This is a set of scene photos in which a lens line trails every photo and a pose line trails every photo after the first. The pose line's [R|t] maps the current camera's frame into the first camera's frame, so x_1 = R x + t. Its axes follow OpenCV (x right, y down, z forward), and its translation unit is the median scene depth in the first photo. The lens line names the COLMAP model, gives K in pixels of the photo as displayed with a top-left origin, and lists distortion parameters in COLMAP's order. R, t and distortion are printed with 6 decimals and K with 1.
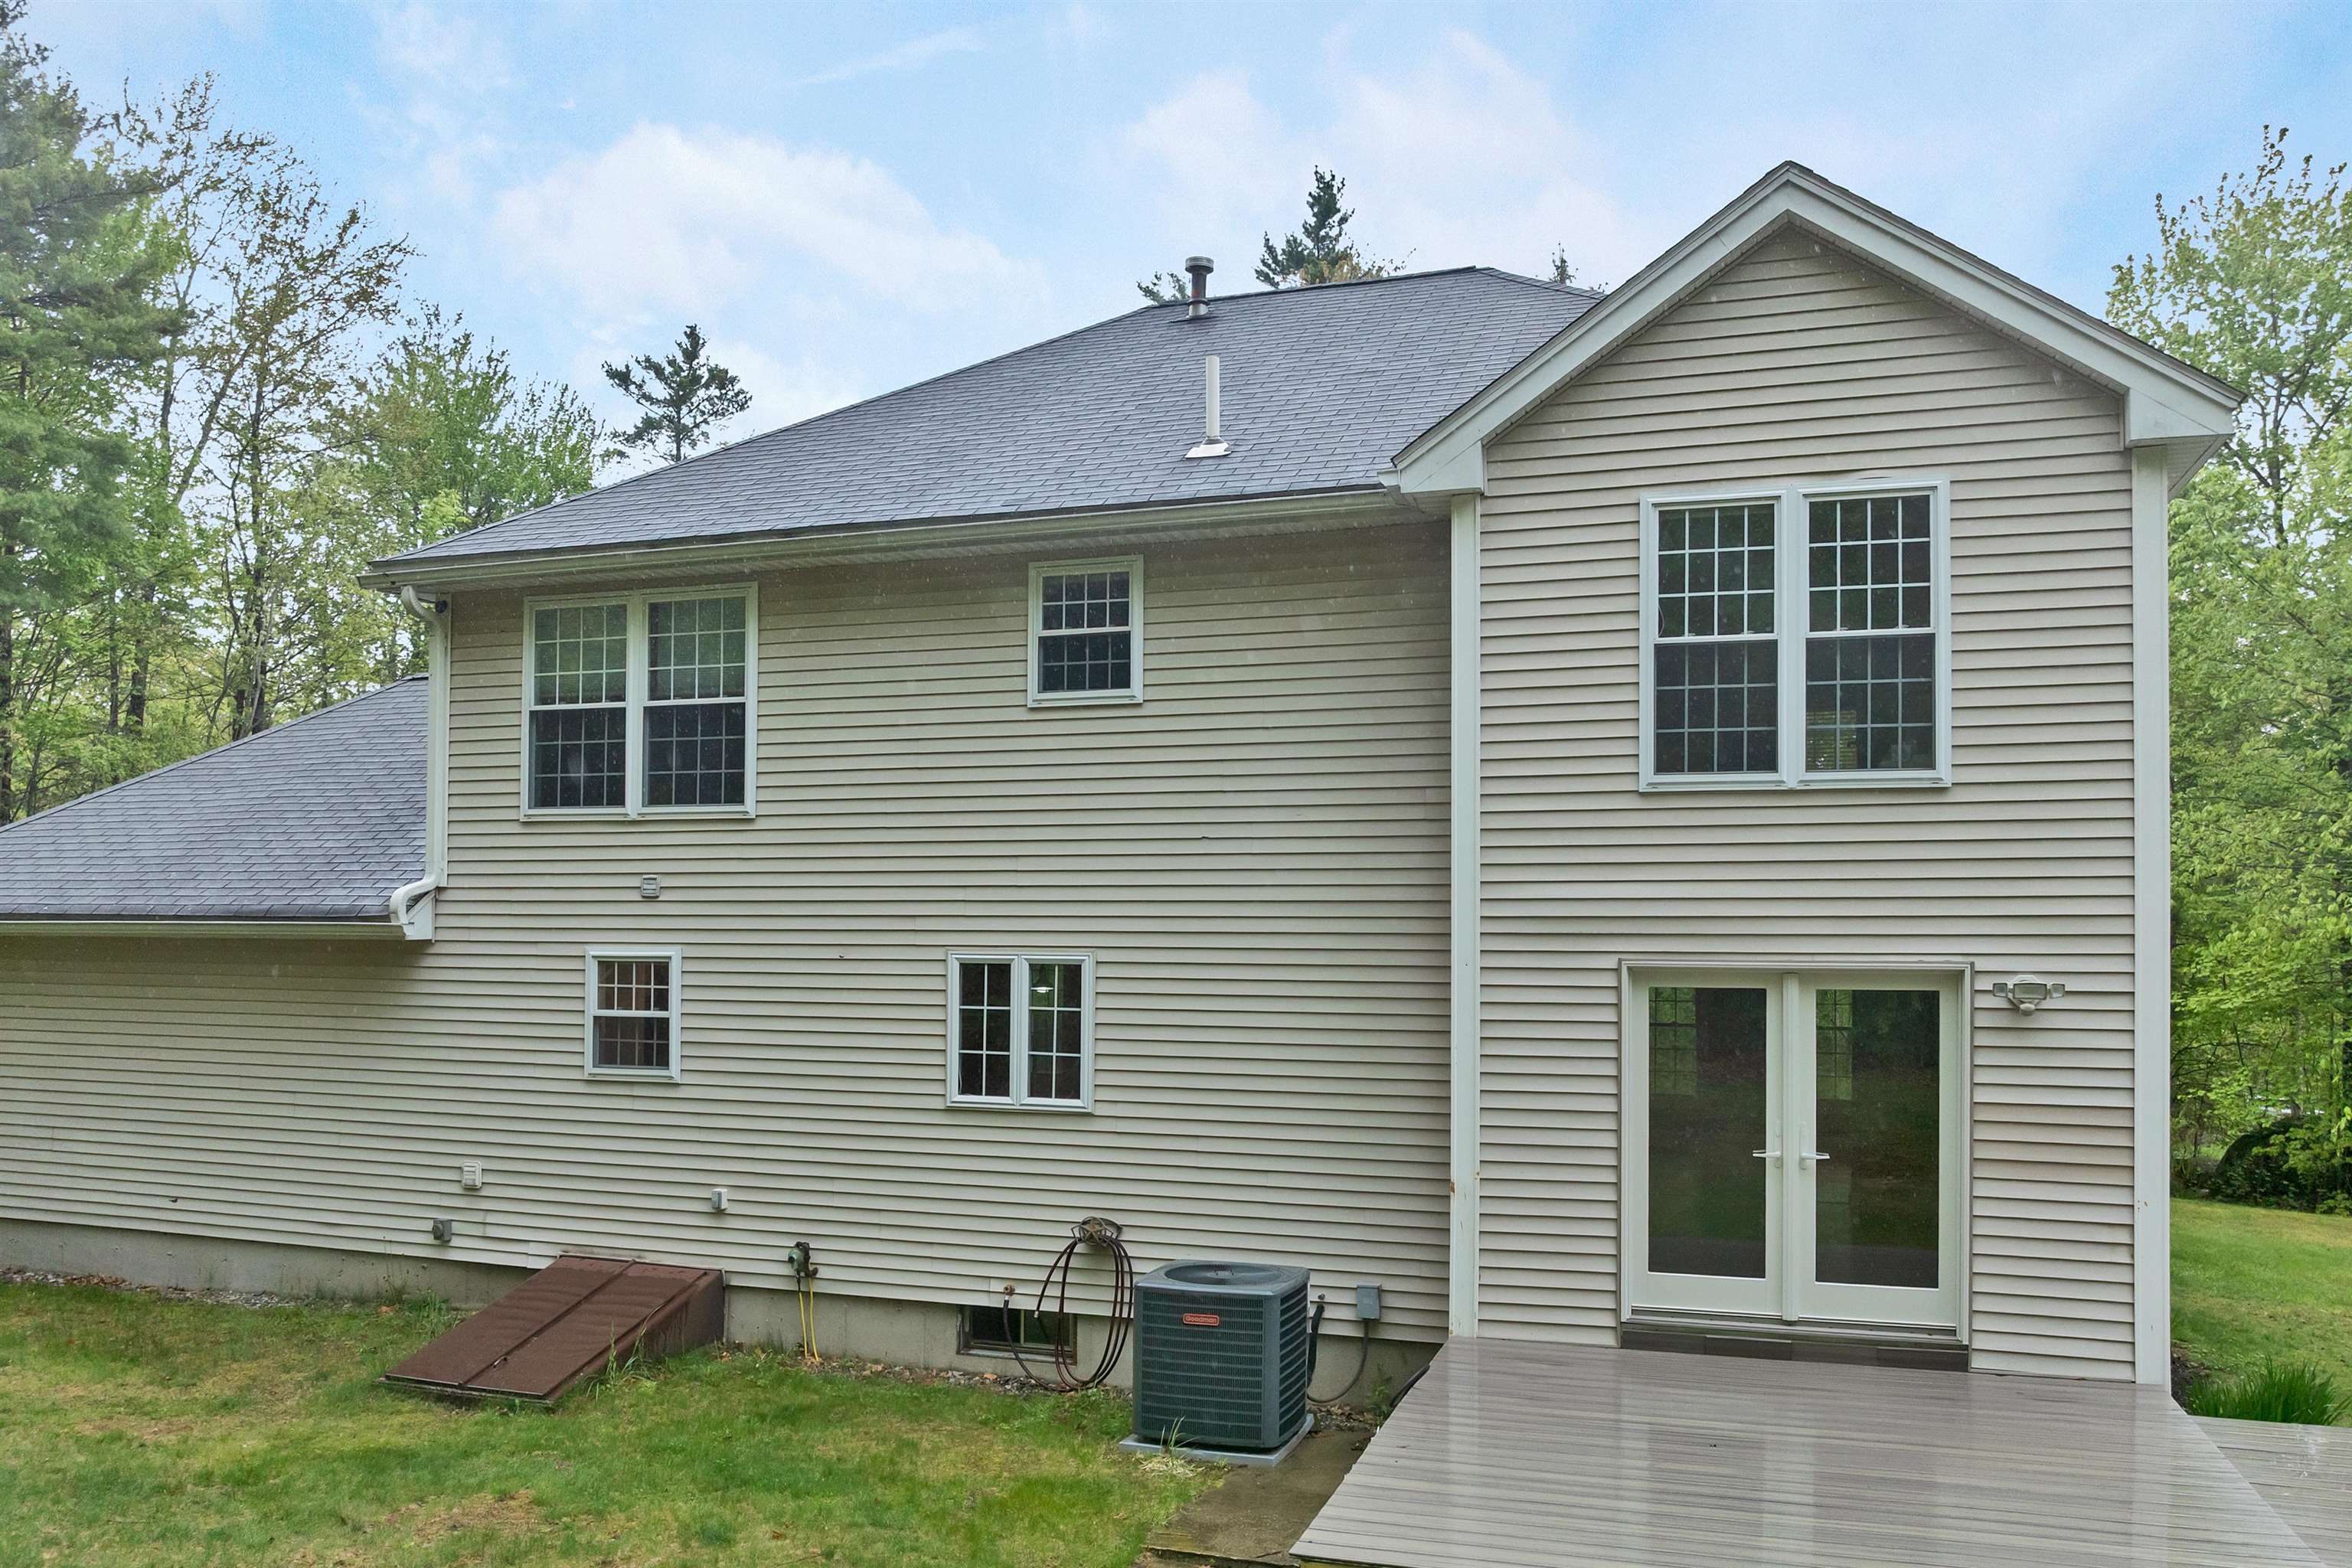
lens RADIAL K [[1706.7, 0, 1174.0], [0, 1706.7, 908.5], [0, 0, 1]] dist [-0.030079, -0.003834]
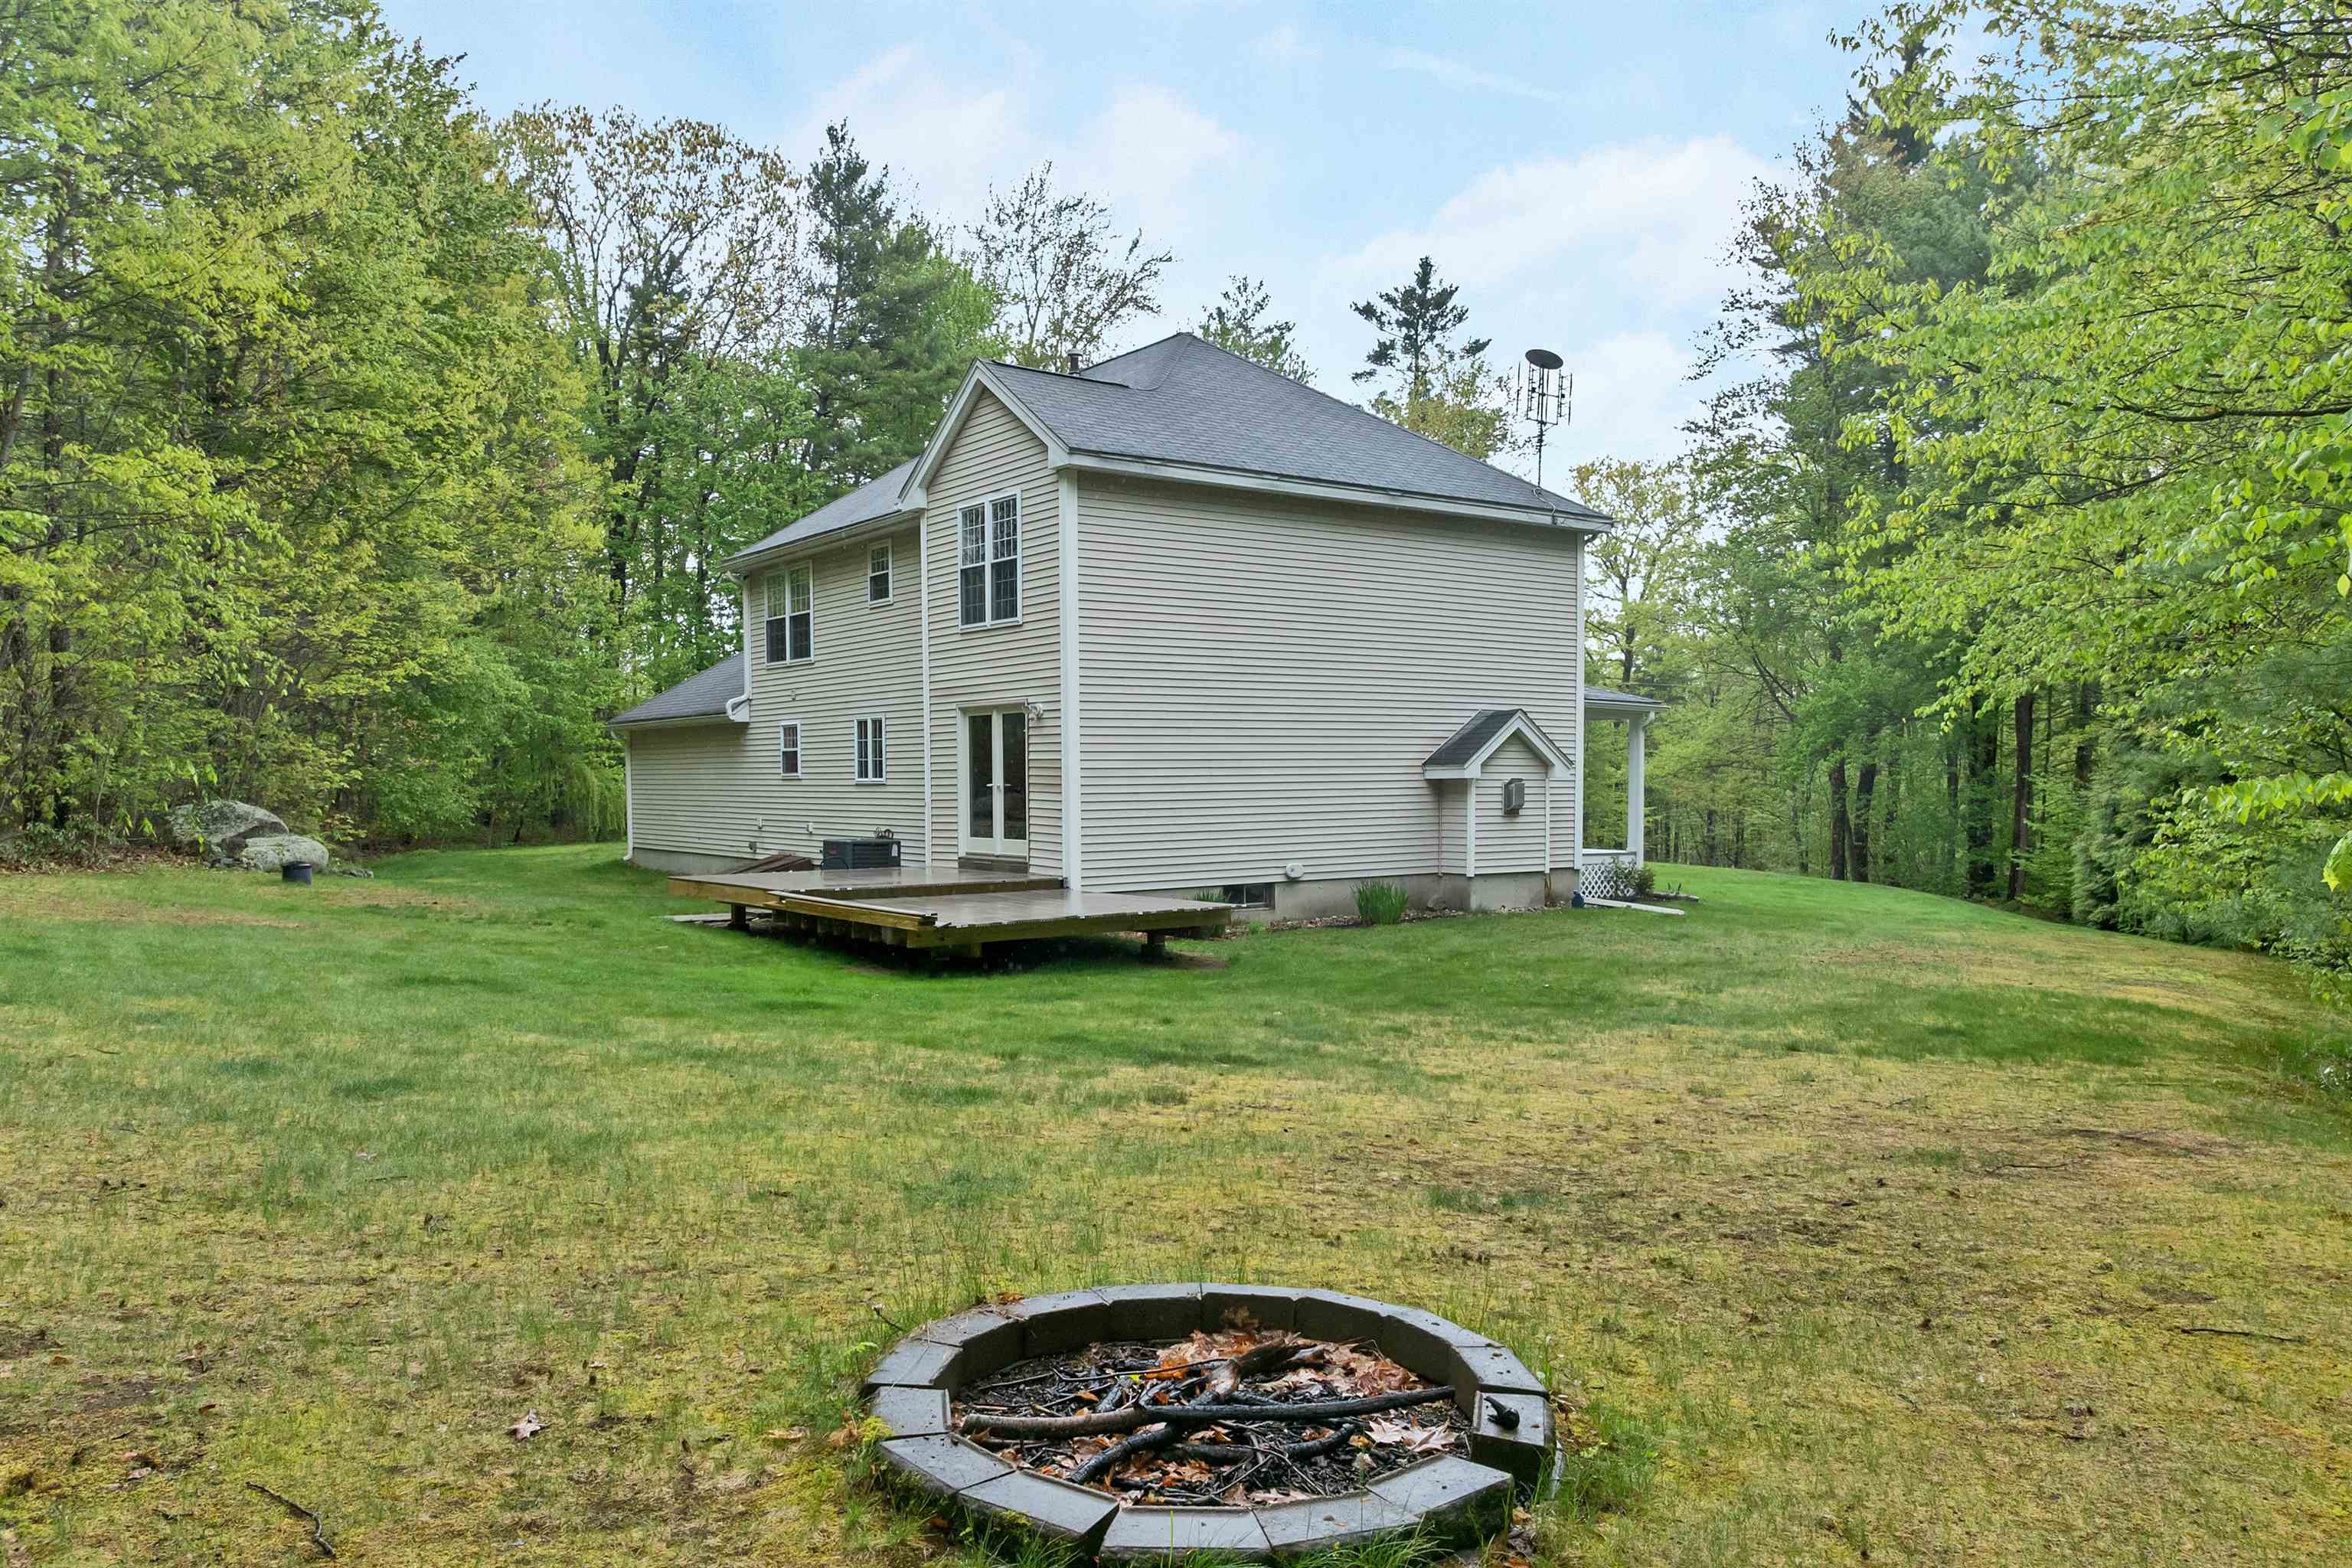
lens RADIAL K [[1689.8, 0, 1180.5], [0, 1689.8, 864.8], [0, 0, 1]] dist [-0.019537, -0.033054]
pose [[0.810830, 0.020121, -0.584936, 1.633523], [0.018569, 0.998021, 0.060071, 0.100637], [0.584987, -0.059569, 0.808852, -0.627615]]
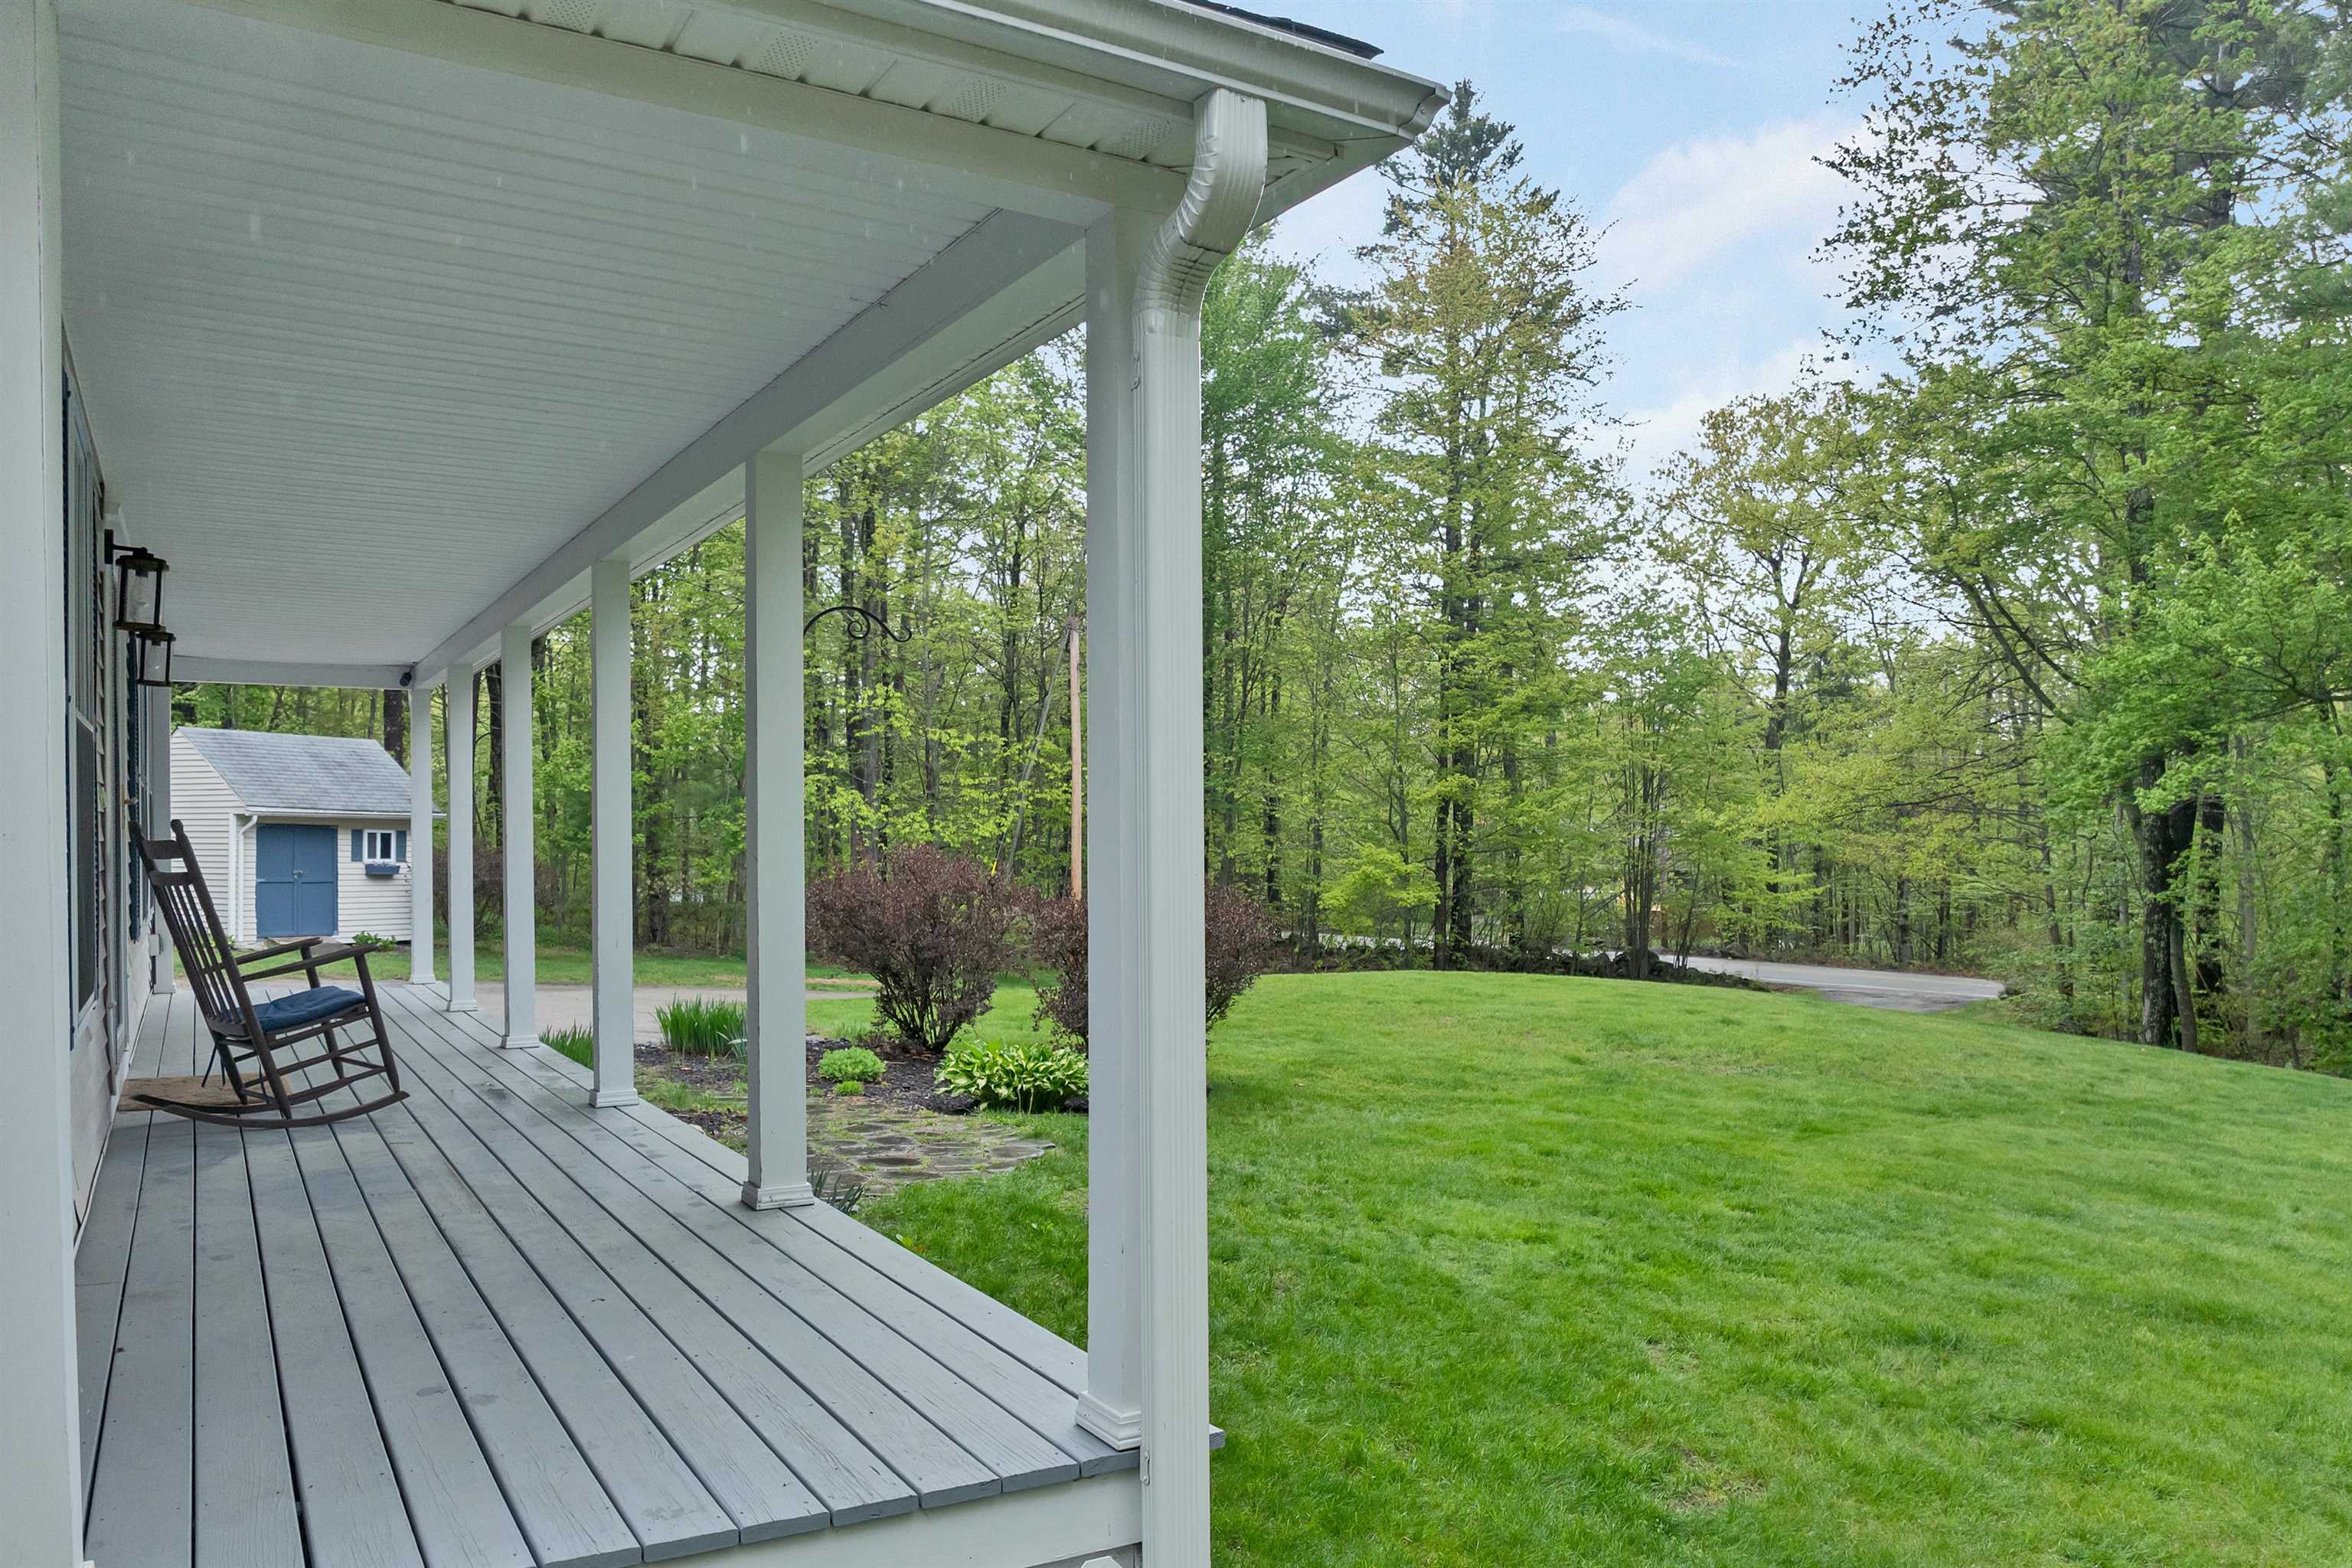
lens RADIAL K [[1689.8, 0, 1180.5], [0, 1689.8, 864.8], [0, 0, 1]] dist [-0.019537, -0.033054]
pose [[0.747812, -0.001251, -0.663910, 0.928353], [0.022991, 0.999447, 0.024013, 0.135709], [0.663513, -0.033221, 0.747427, 1.494445]]
